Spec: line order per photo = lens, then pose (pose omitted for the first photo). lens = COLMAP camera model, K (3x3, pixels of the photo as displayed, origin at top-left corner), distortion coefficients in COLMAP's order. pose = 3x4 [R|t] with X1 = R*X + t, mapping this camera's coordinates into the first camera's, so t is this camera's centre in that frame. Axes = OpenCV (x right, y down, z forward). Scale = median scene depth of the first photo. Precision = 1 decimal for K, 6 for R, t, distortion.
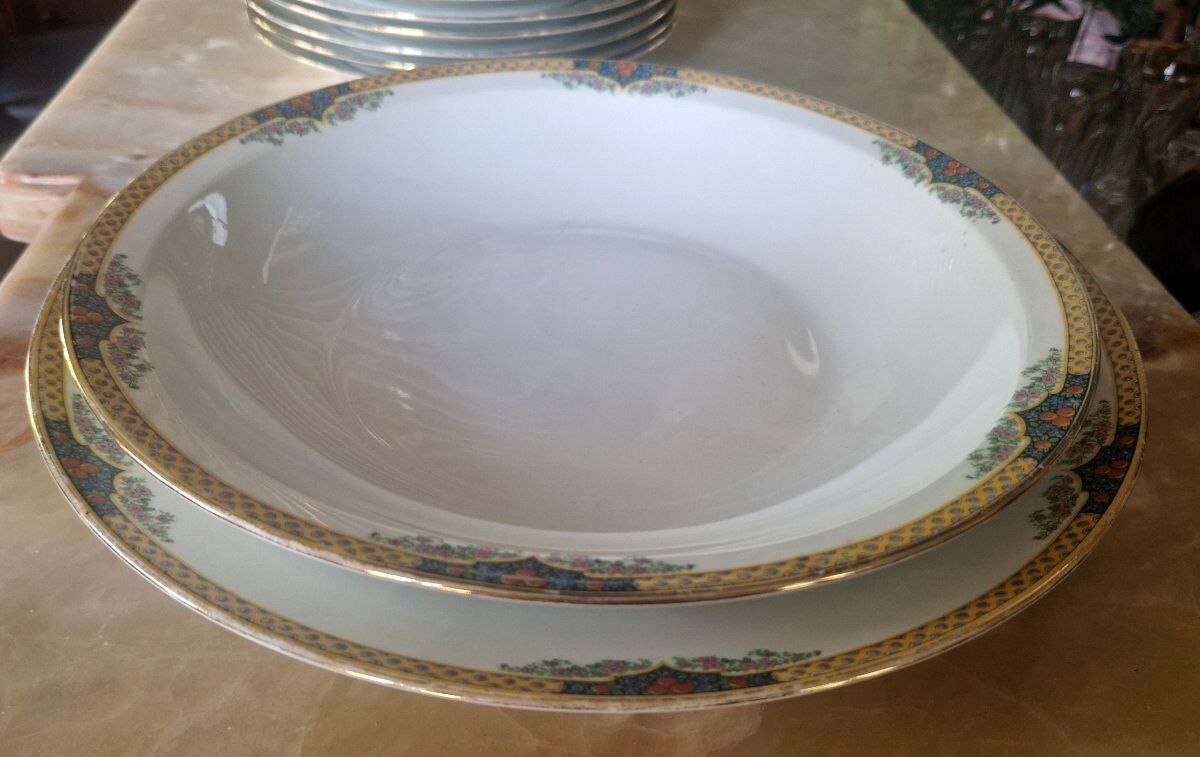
lens RADIAL K [[811.8, 0, 588.9], [0, 811.8, 378.9], [0, 0, 1]] dist [0.012236, -0.006921]
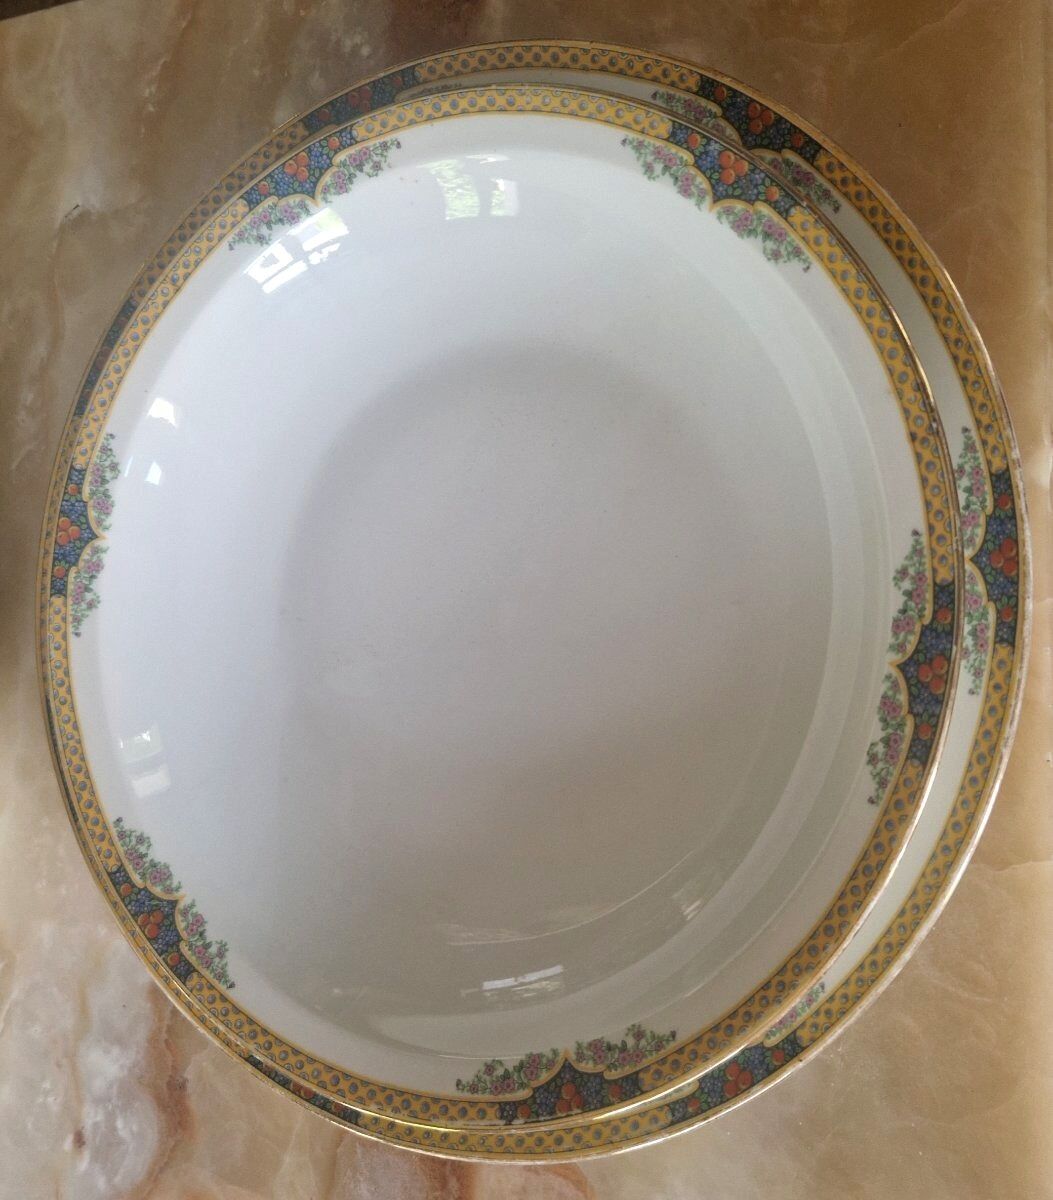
lens RADIAL K [[979.5, 0, 524.7], [0, 979.5, 600.4], [0, 0, 1]] dist [0.006478, 0.004668]
pose [[0.046740, -0.998900, -0.003836, 0.005054], [0.948546, 0.043179, 0.313680, -0.576050], [-0.313170, -0.018300, 0.949521, -0.137795]]
